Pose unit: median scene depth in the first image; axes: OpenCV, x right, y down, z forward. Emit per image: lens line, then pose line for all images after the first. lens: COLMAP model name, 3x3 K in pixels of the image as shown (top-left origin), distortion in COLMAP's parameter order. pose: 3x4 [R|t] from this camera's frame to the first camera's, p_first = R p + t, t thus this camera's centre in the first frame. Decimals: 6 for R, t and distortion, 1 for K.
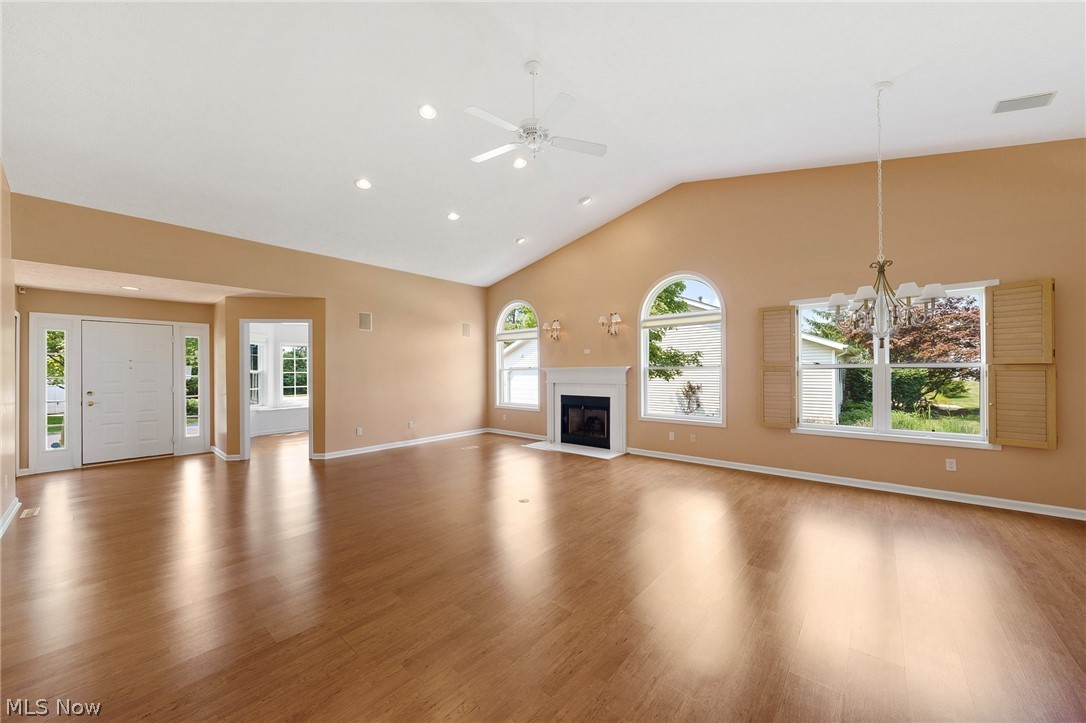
lens RADIAL K [[382.6, 0, 545.1], [0, 382.6, 364.3], [0, 0, 1]] dist [-0.000595, -0.000030]
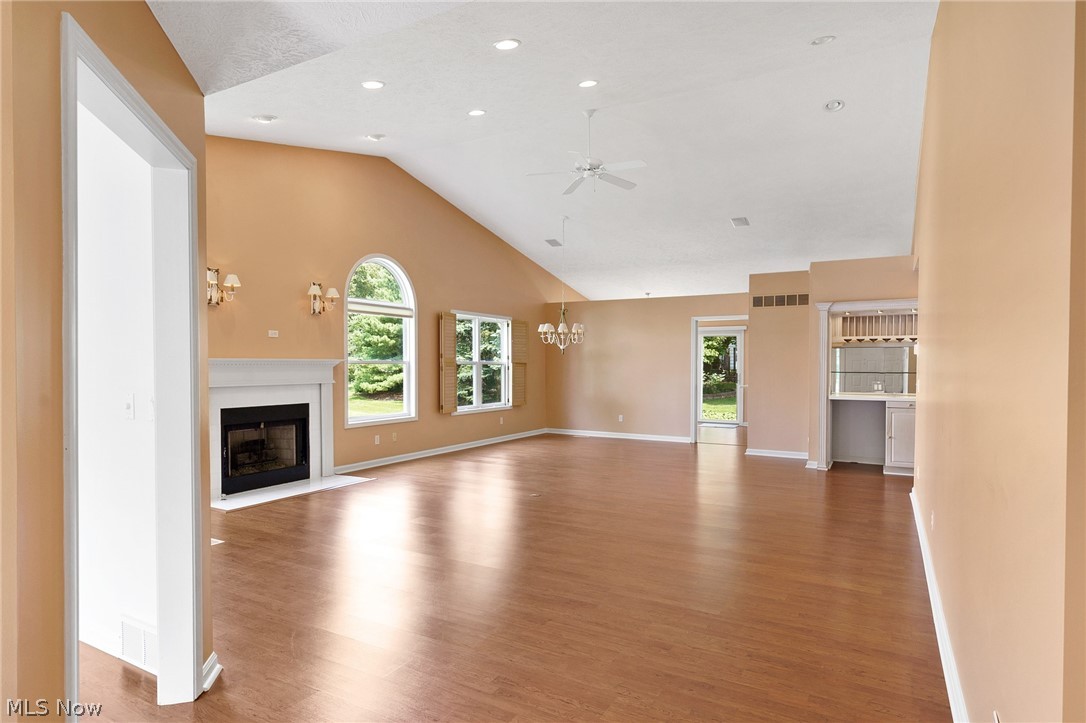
lens RADIAL K [[598.0, 0, 544.7], [0, 598.0, 373.7], [0, 0, 1]] dist [-0.000686, -0.000084]
pose [[-0.191264, -0.010347, 0.981484, -0.916812], [-0.020964, 0.999759, 0.006454, 0.015478], [-0.981315, -0.019341, -0.191434, 0.744489]]
